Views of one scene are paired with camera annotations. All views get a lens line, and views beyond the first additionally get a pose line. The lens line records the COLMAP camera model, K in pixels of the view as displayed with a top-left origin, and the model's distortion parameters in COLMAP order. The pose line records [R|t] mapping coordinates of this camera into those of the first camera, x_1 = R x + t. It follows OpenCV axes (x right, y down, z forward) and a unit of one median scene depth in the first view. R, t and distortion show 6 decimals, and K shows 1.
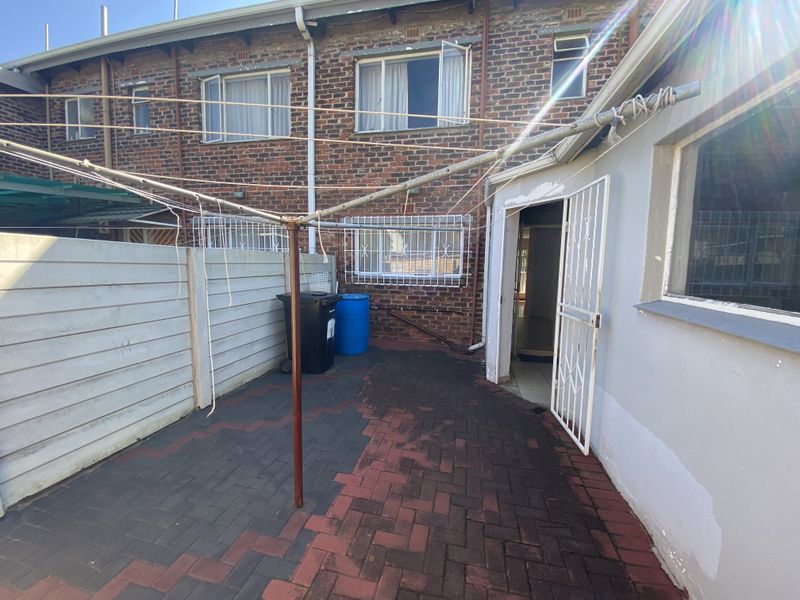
lens RADIAL K [[323.4, 0, 400.9], [0, 323.4, 295.3], [0, 0, 1]] dist [-0.003082, -0.000298]
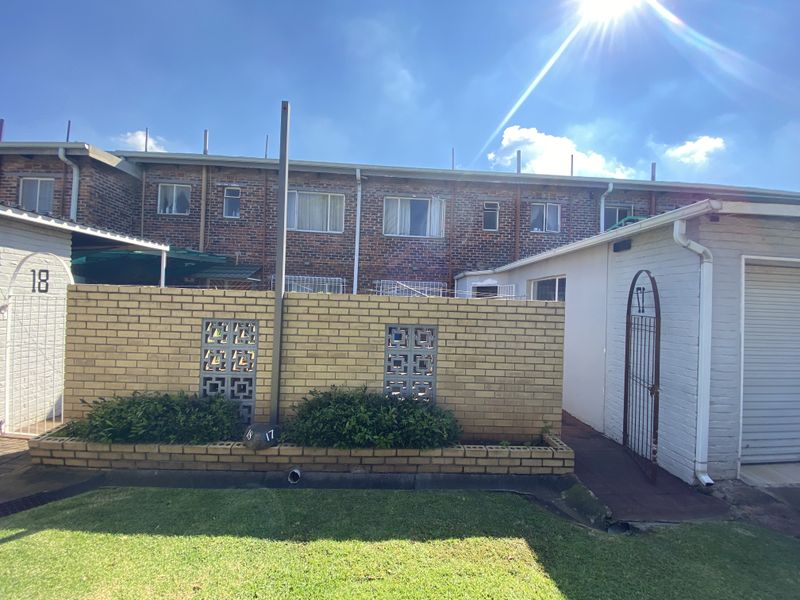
lens RADIAL K [[323.4, 0, 400.4], [0, 323.4, 301.9], [0, 0, 1]] dist [-0.003082, -0.000298]
pose [[0.961868, 0.027391, 0.272139, -0.527739], [0.001464, 0.994443, -0.105264, 0.053275], [-0.273510, 0.101648, 0.956483, -0.701724]]
